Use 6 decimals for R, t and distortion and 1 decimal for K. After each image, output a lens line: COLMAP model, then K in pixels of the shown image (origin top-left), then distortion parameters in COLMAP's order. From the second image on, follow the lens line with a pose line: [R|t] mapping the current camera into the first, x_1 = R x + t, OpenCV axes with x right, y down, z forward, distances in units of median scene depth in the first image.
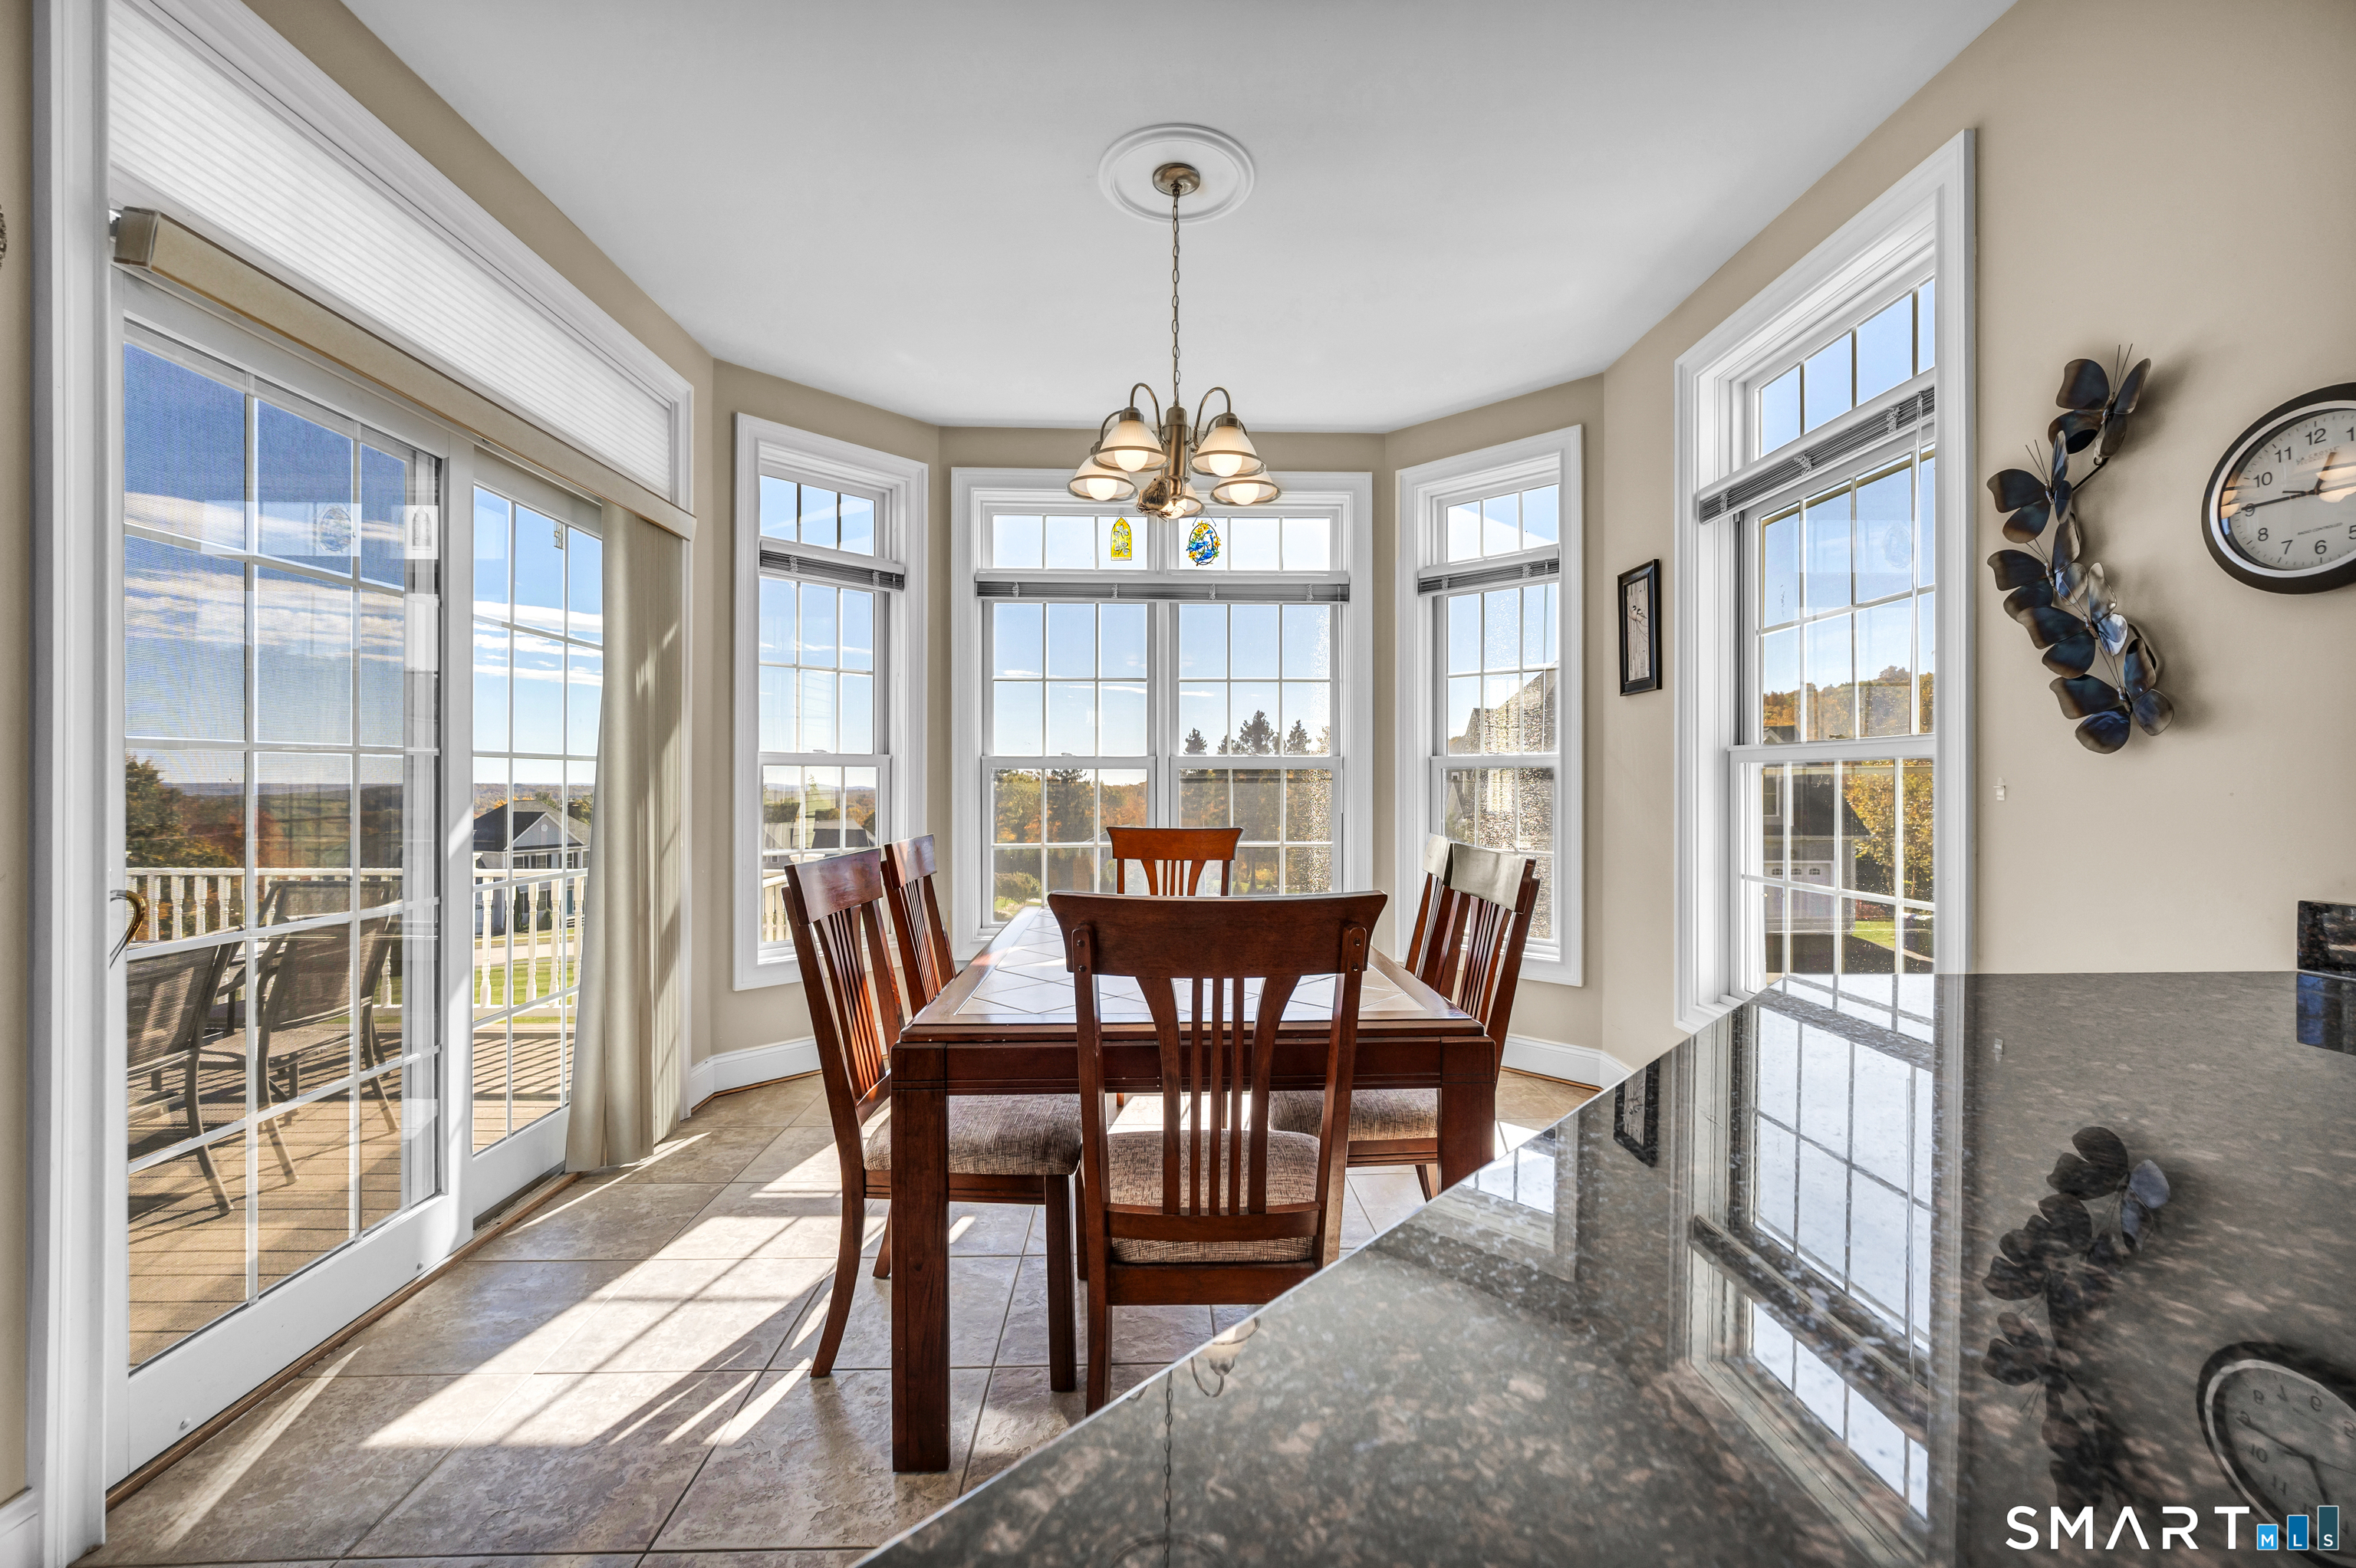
lens RADIAL K [[952.2, 0, 1182.6], [0, 952.2, 770.0], [0, 0, 1]] dist [-0.005649, 0.000008]
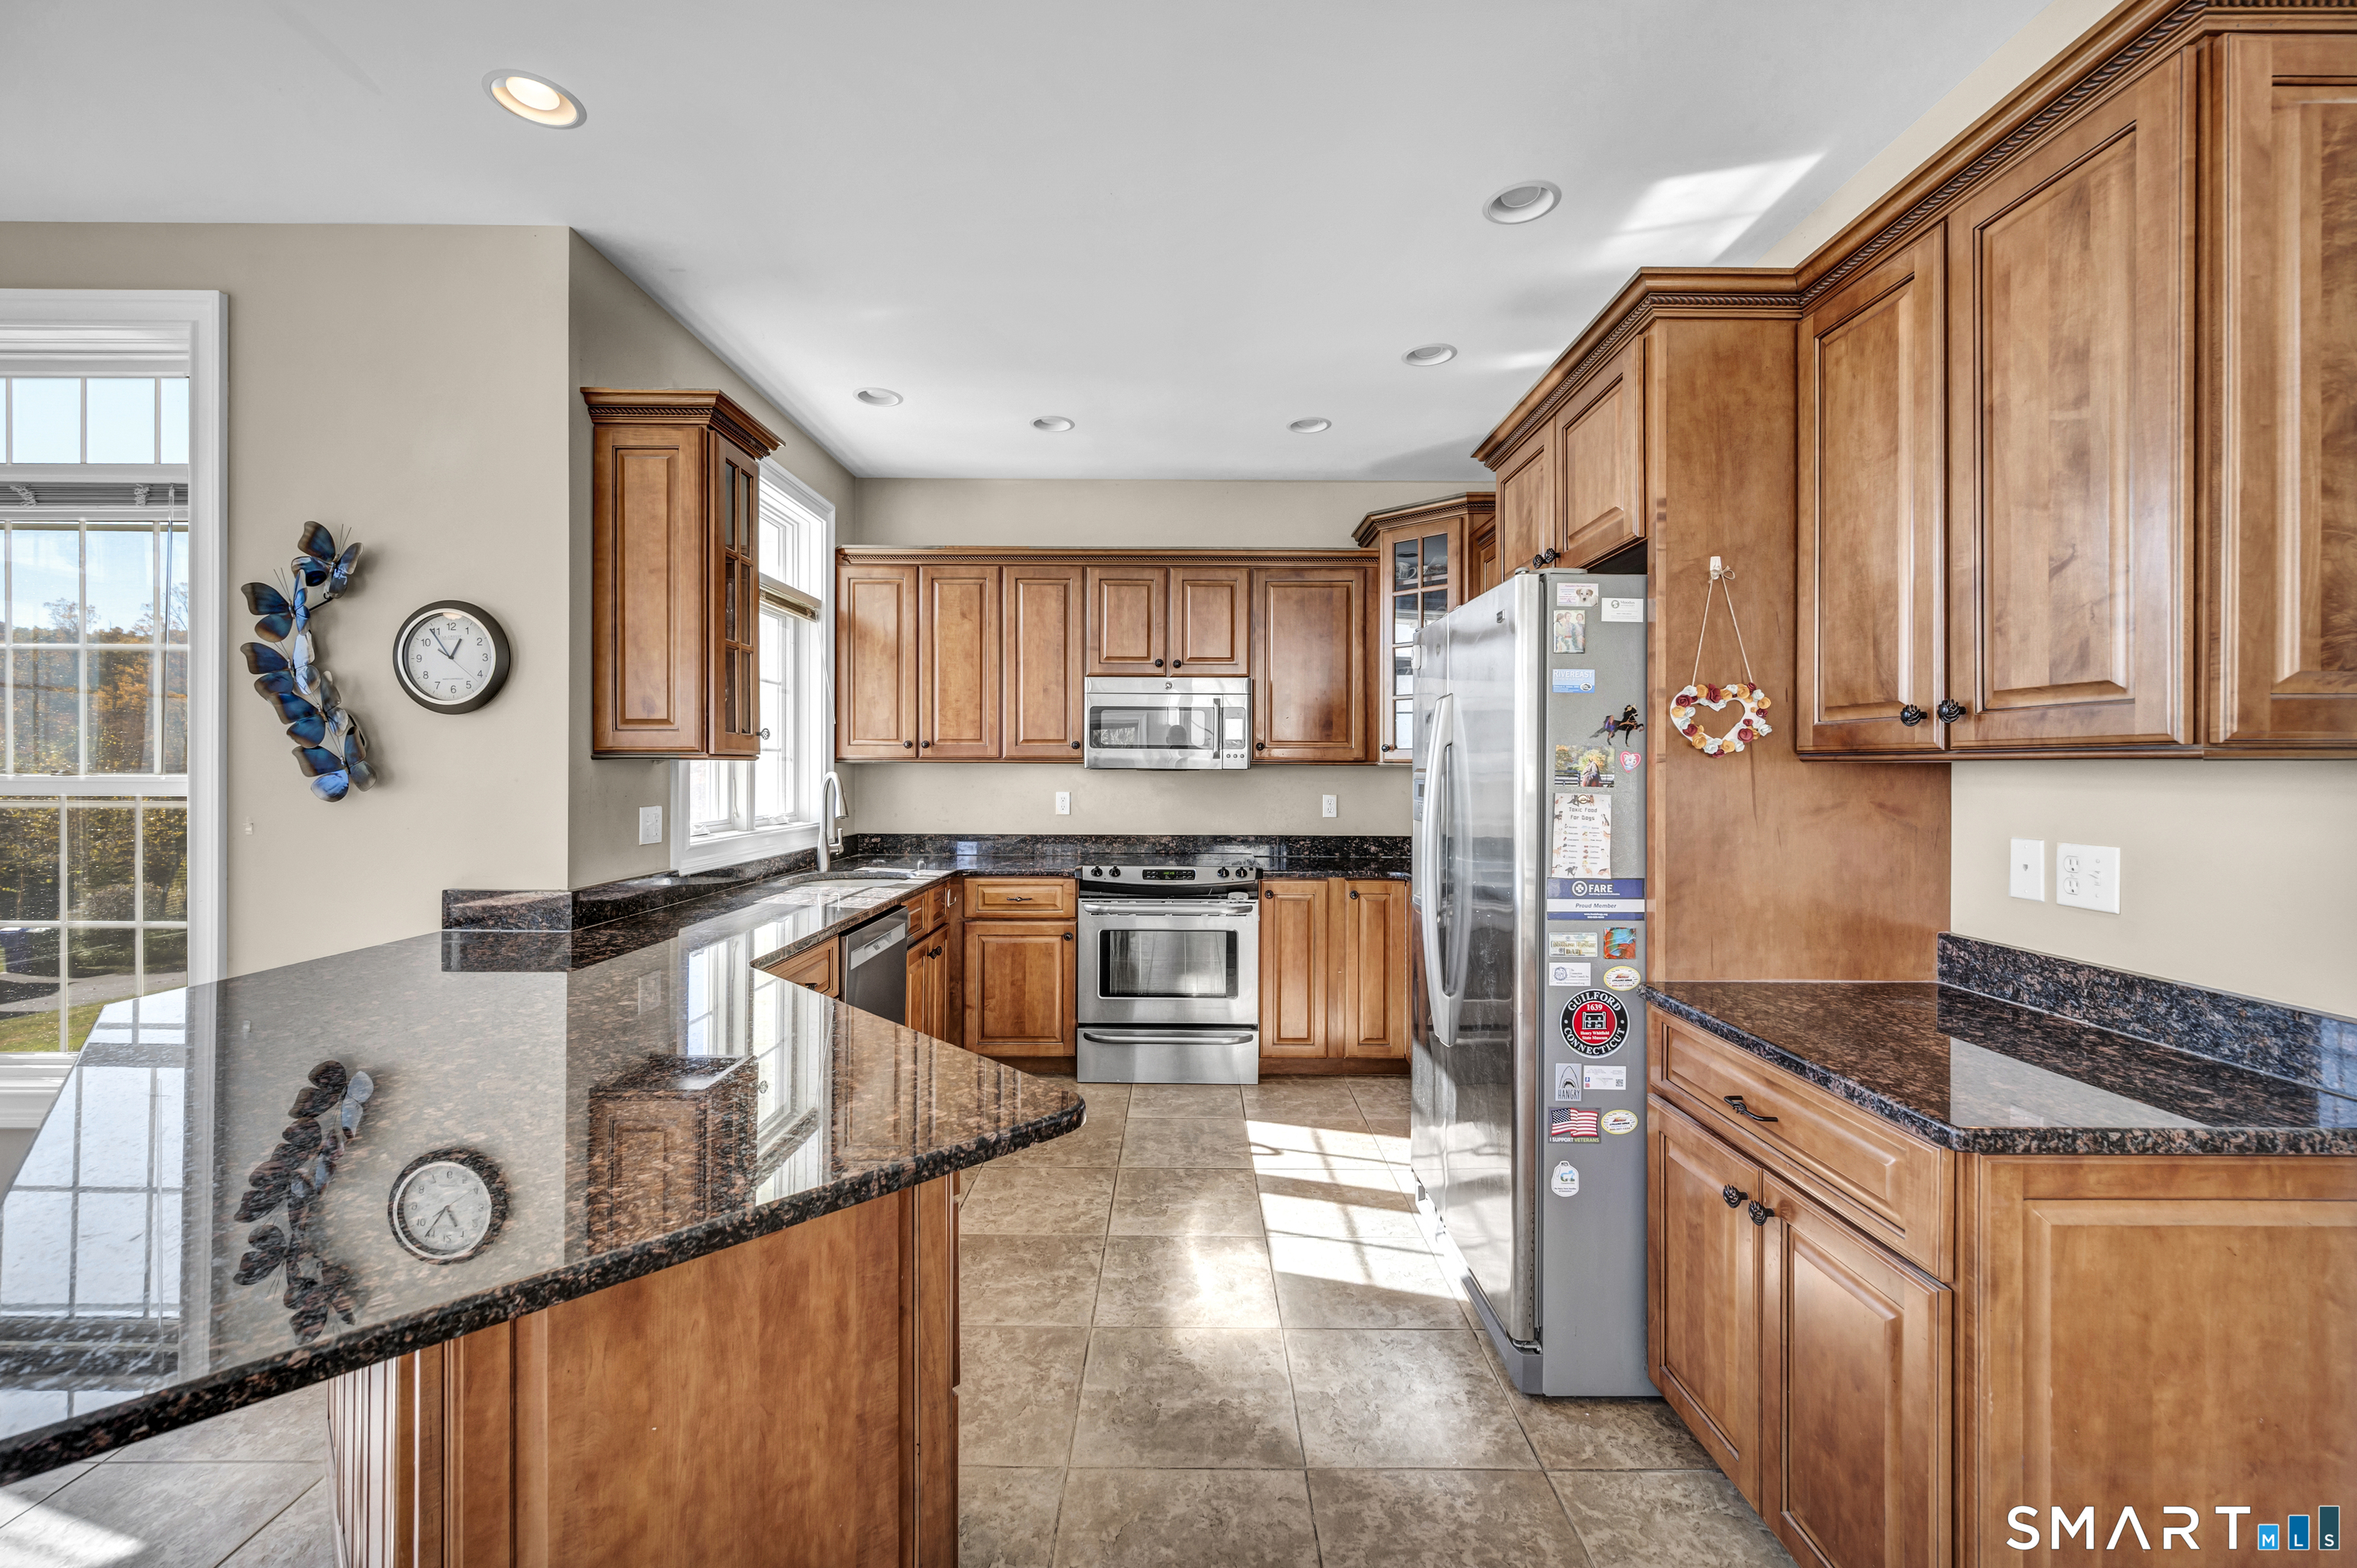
lens RADIAL K [[959.5, 0, 1199.1], [0, 959.5, 736.9], [0, 0, 1]] dist [-0.003941, 0.000343]
pose [[0.032259, 0.002897, 0.999475, -0.419539], [-0.002887, 0.999992, -0.002805, -0.108003], [-0.999475, -0.002795, 0.032267, -0.351704]]
